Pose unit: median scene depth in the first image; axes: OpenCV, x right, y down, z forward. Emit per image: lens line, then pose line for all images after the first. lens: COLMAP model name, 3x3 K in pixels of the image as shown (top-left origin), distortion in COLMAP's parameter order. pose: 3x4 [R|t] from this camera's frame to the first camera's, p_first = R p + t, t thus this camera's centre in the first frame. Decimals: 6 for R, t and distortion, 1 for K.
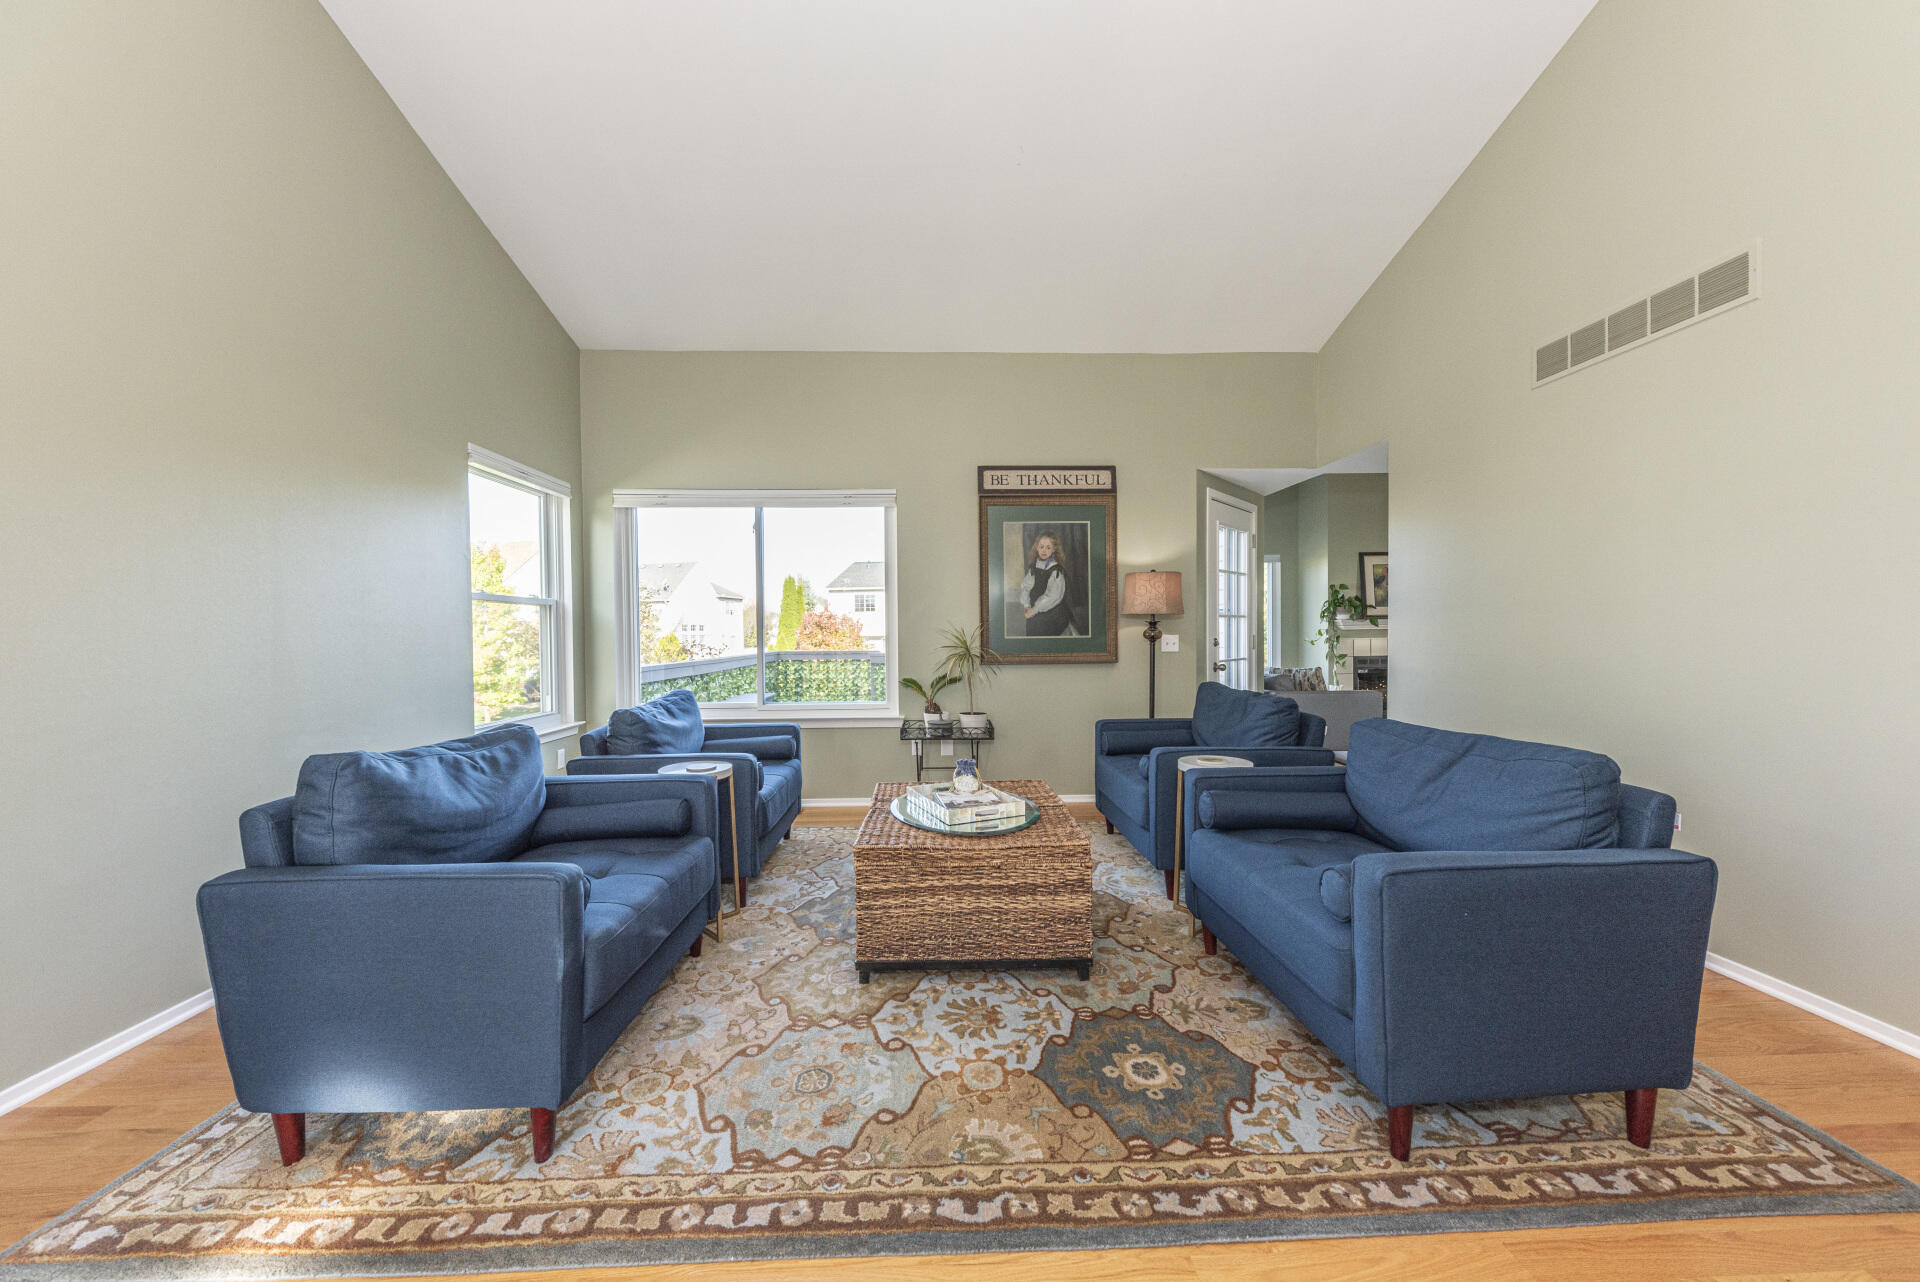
lens RADIAL K [[667.0, 0, 936.3], [0, 667.0, 649.4], [0, 0, 1]] dist [0.012335, -0.005849]
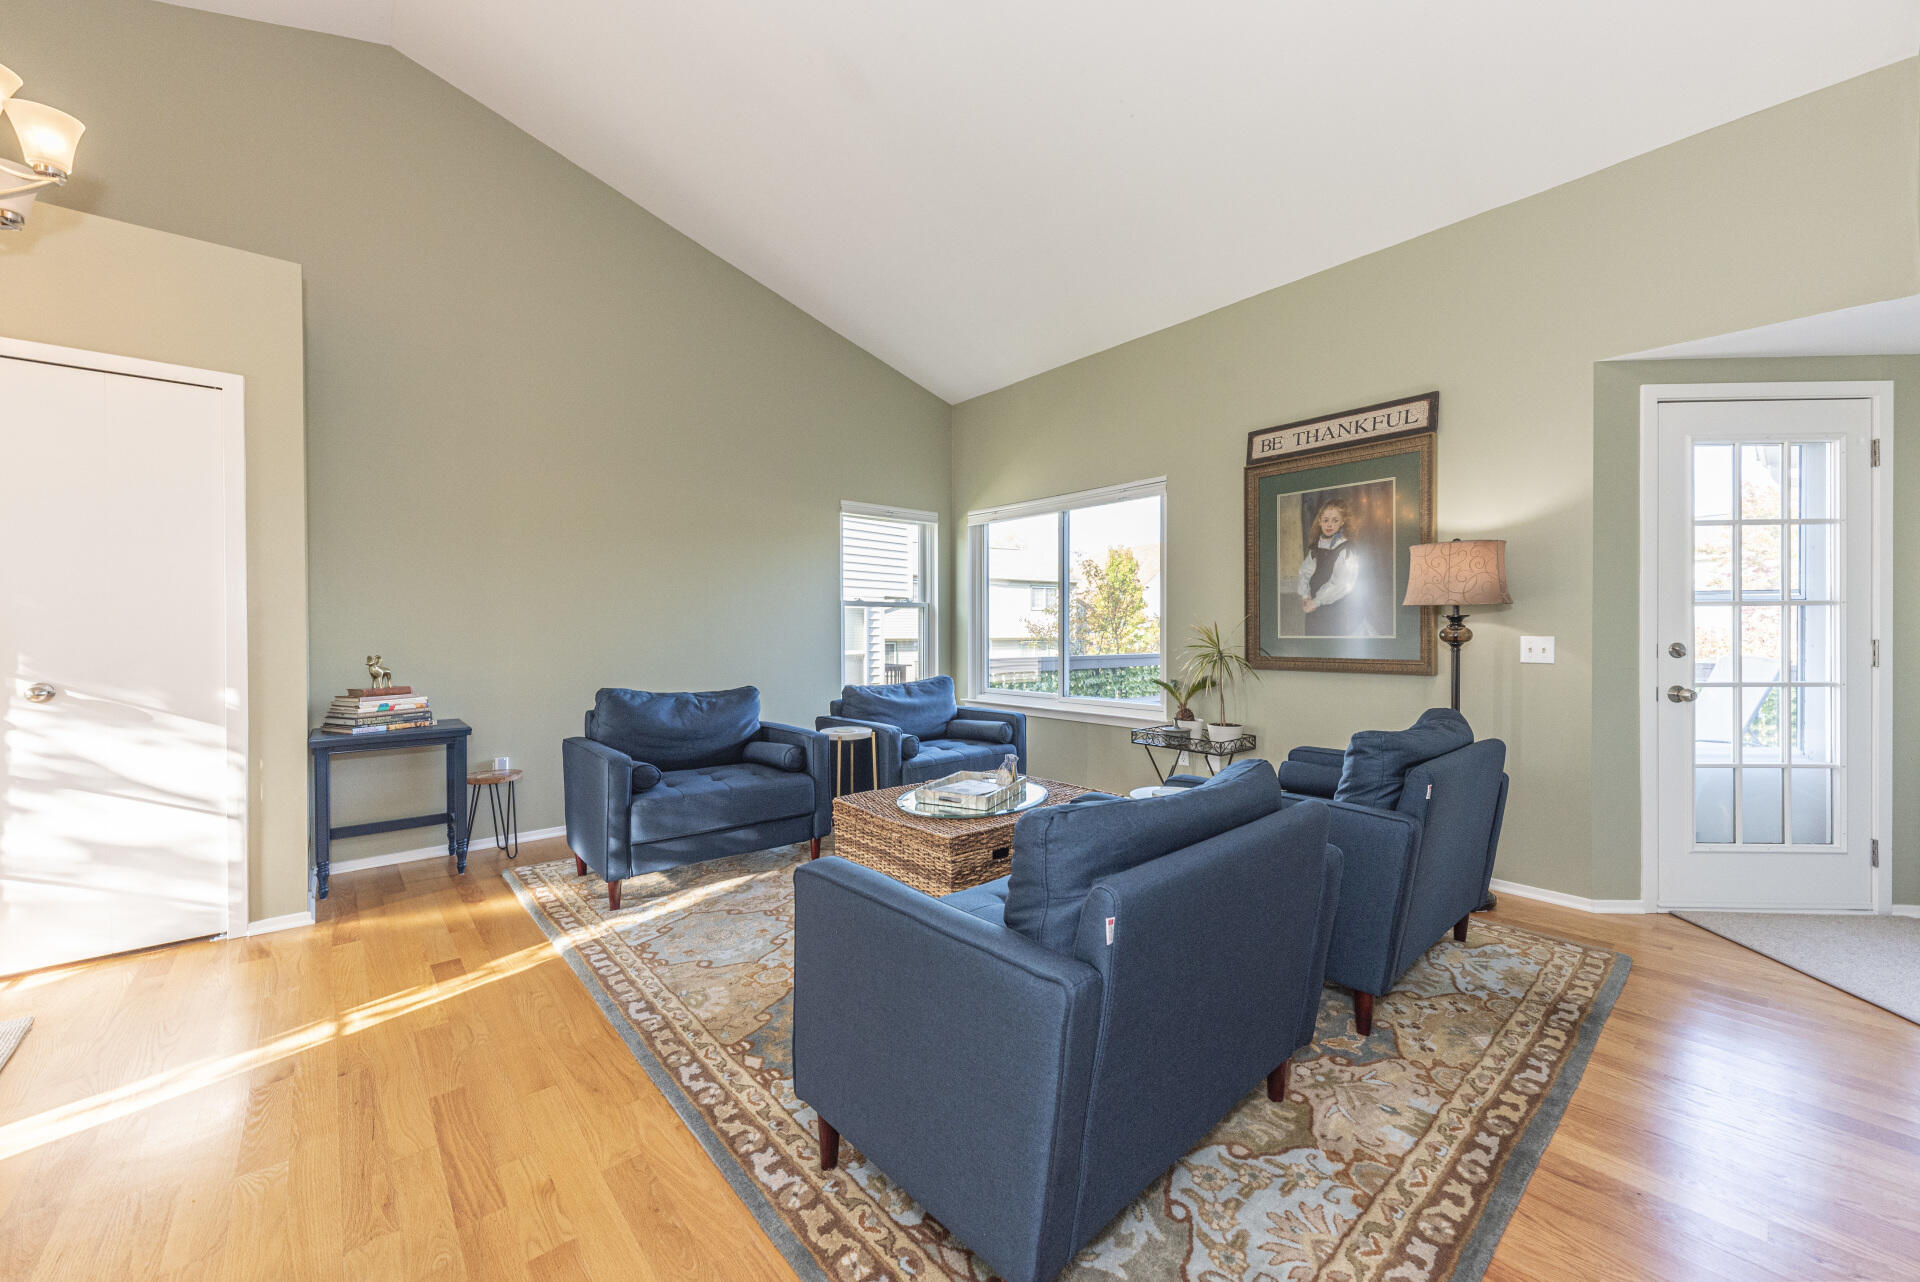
lens RADIAL K [[709.0, 0, 960.0], [0, 709.0, 641.0], [0, 0, 1]] dist [0.009223, -0.000189]
pose [[0.646088, 0.018855, -0.763030, 0.531027], [-0.022133, 0.999737, 0.005964, -0.009613], [0.762942, 0.013035, 0.646335, 0.151896]]
